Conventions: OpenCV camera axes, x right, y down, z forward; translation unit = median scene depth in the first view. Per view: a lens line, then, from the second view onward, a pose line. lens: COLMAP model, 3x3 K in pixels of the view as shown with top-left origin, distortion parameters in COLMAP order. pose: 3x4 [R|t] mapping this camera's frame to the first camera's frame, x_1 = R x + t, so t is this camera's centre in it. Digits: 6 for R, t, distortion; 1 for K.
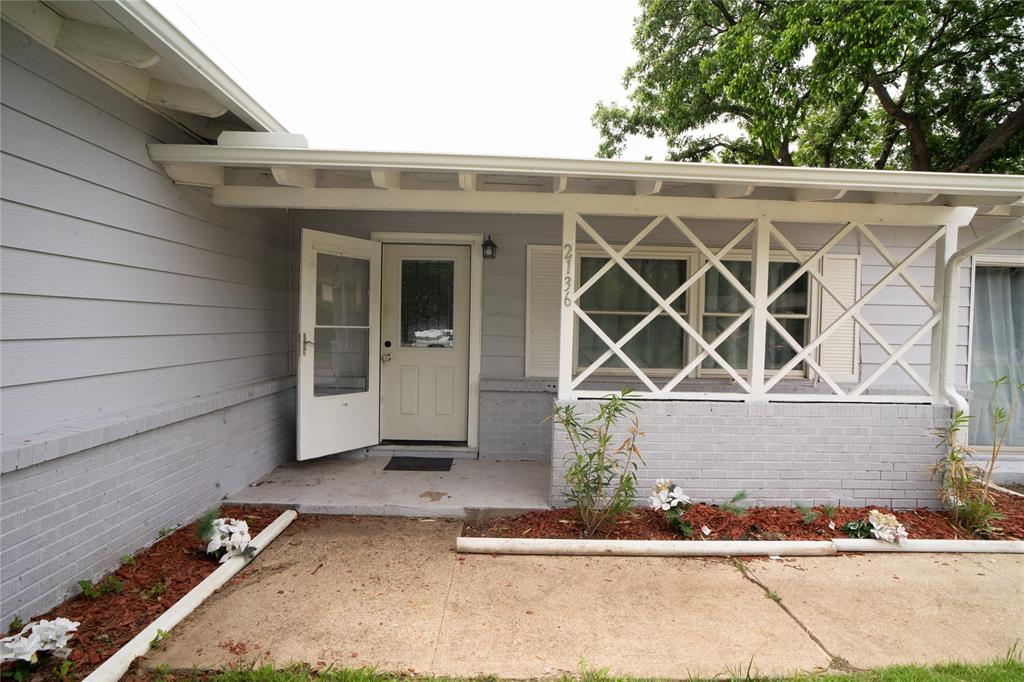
lens RADIAL K [[533.4, 0, 512.0], [0, 533.4, 341.0], [0, 0, 1]] dist [-0.050988, 0.000301]
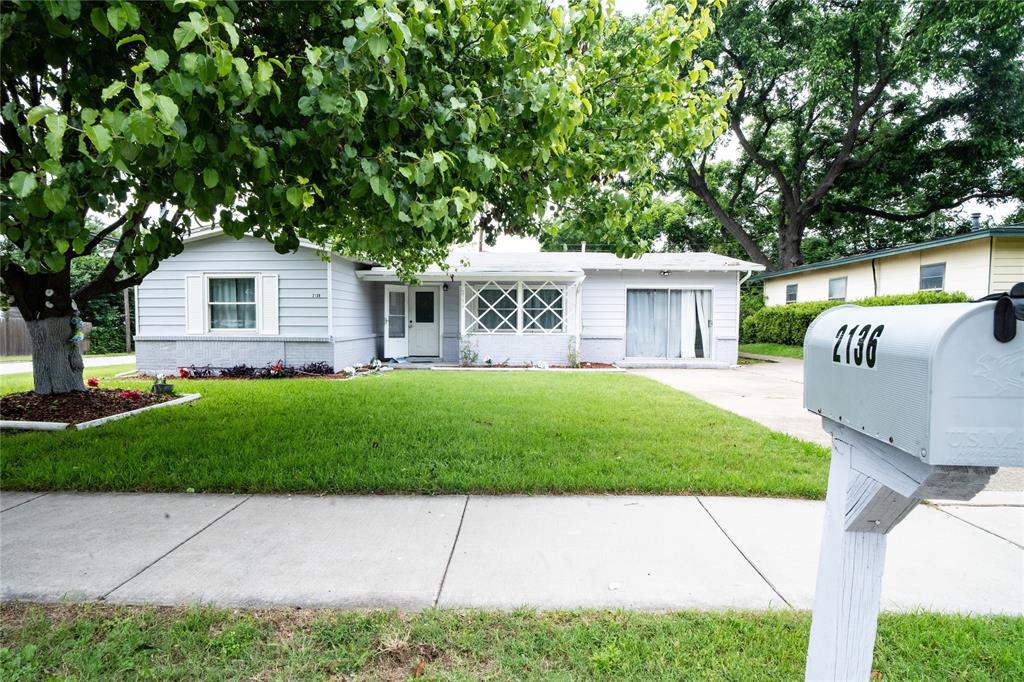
lens RADIAL K [[627.7, 0, 506.7], [0, 627.7, 359.8], [0, 0, 1]] dist [-0.051608, 0.051051]
pose [[0.998775, -0.013031, -0.047742, 0.468287], [0.014545, 0.999398, 0.031491, 0.120627], [0.047303, -0.032147, 0.998363, -2.514319]]
